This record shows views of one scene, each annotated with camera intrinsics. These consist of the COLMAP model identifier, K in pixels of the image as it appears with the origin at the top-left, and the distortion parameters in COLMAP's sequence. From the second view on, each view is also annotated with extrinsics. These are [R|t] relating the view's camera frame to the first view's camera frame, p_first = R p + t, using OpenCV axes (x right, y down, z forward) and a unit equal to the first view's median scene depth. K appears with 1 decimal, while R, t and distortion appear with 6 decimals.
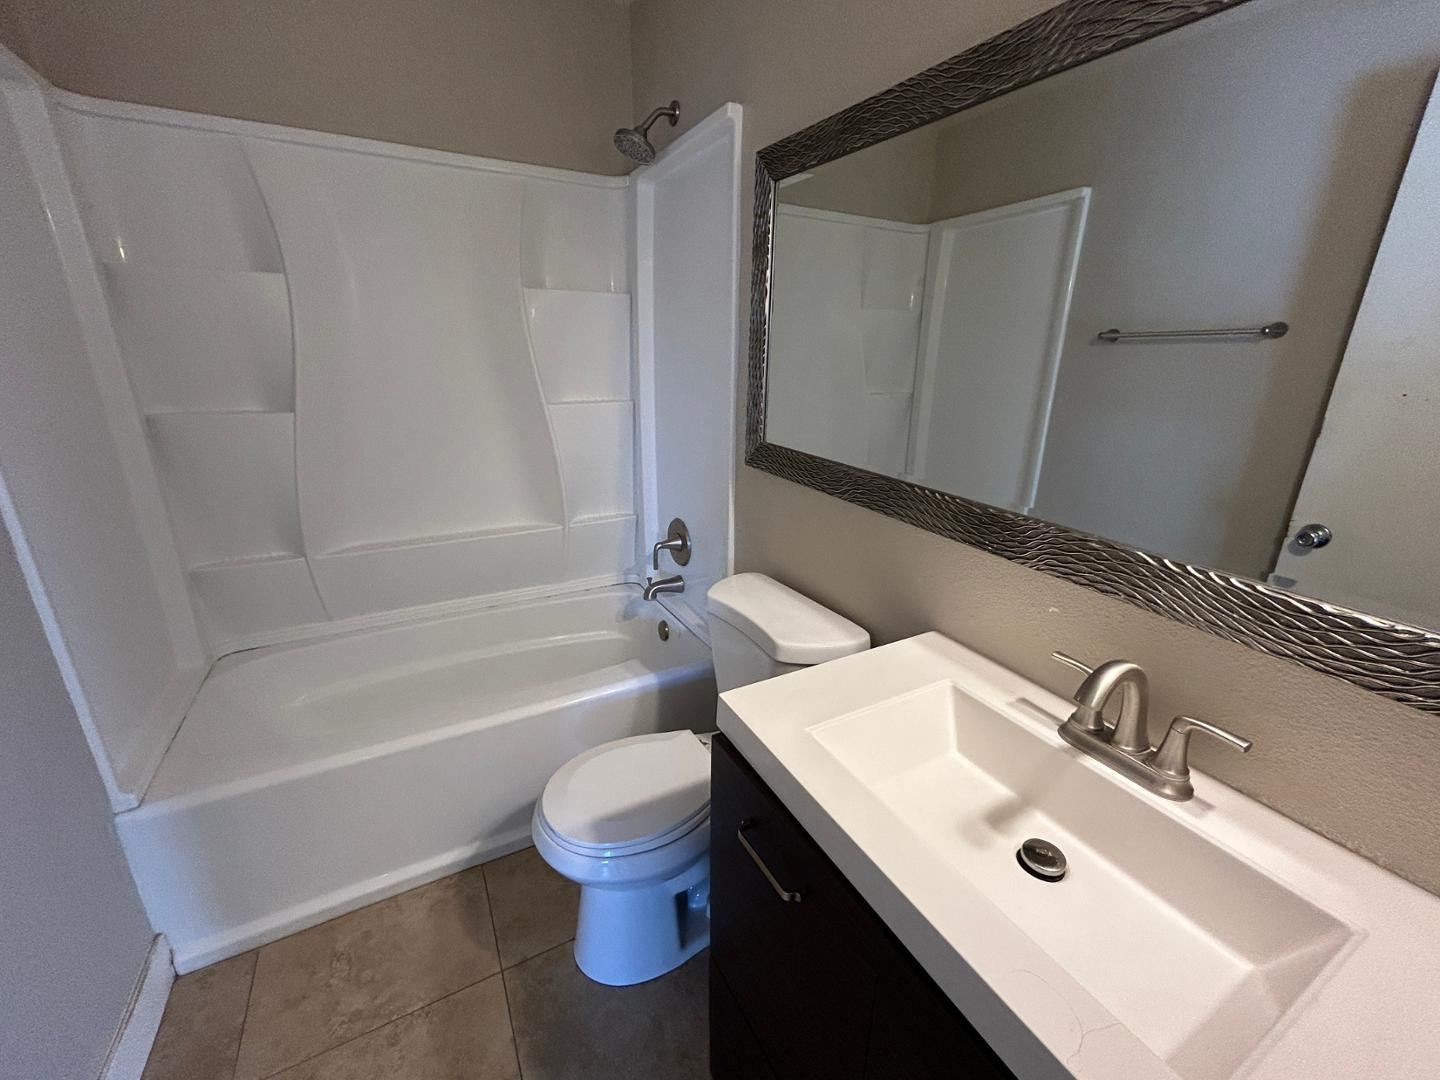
lens RADIAL K [[583.4, 0, 720.0], [0, 583.4, 540.0], [0, 0, 1]] dist [0.001996, 0.001001]
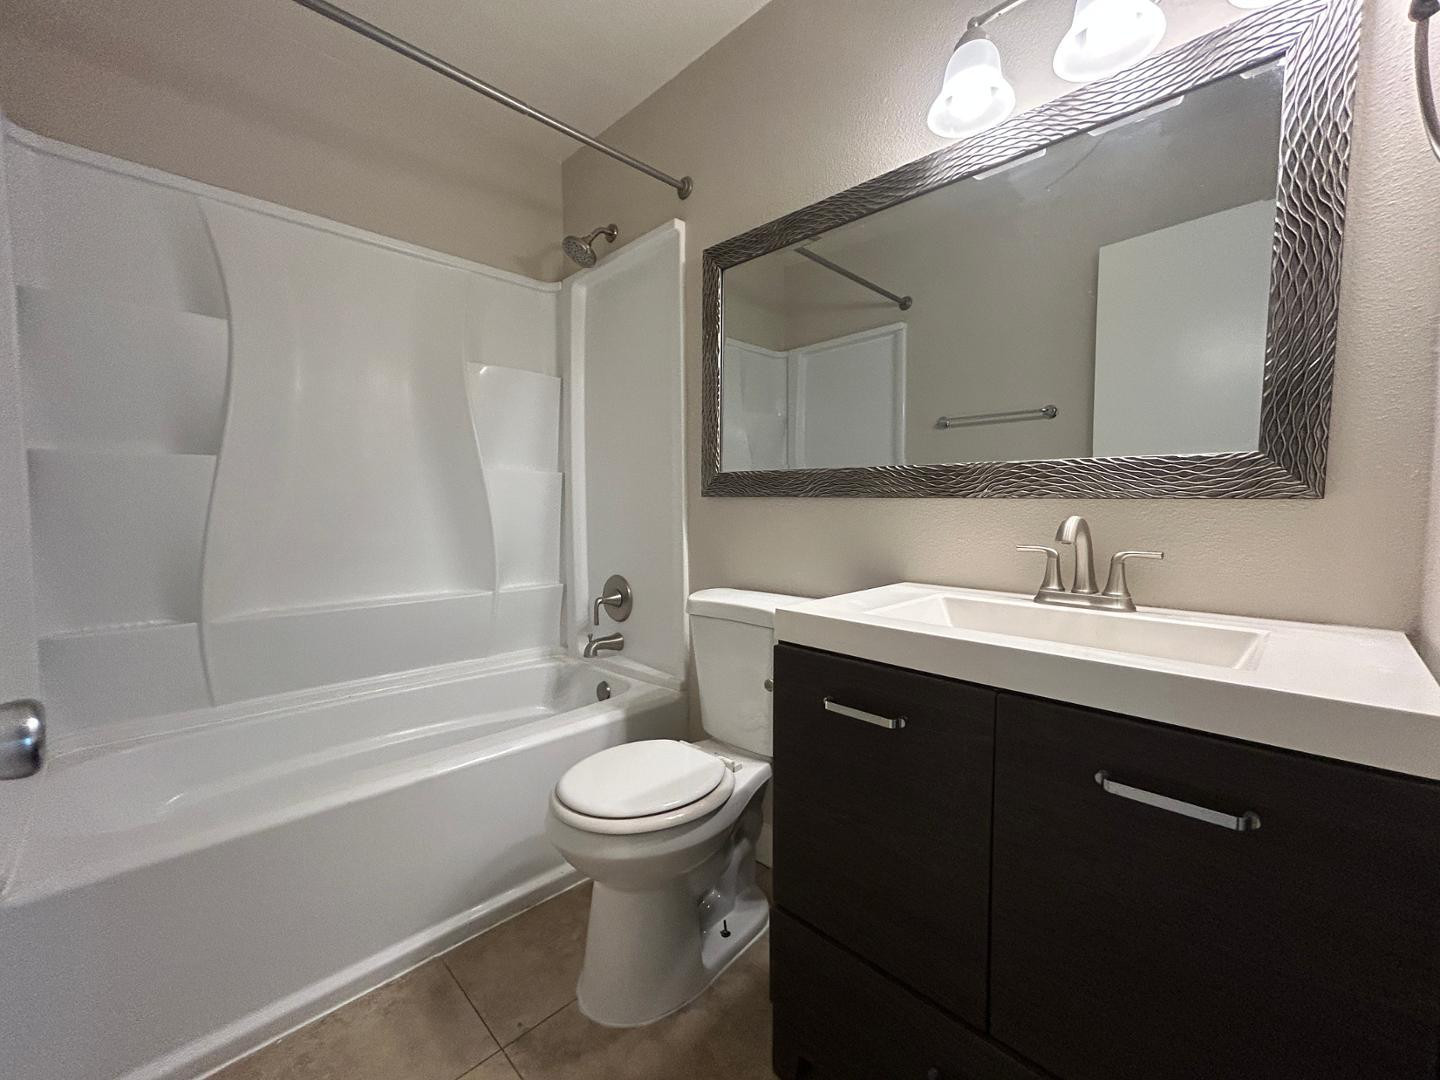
lens RADIAL K [[583.4, 0, 720.0], [0, 583.4, 540.0], [0, 0, 1]] dist [0.001996, 0.001001]
pose [[0.959240, -0.032348, 0.280736, -0.226633], [0.102379, 0.965721, -0.238538, 0.210753], [-0.263397, 0.257557, 0.929670, -0.037046]]
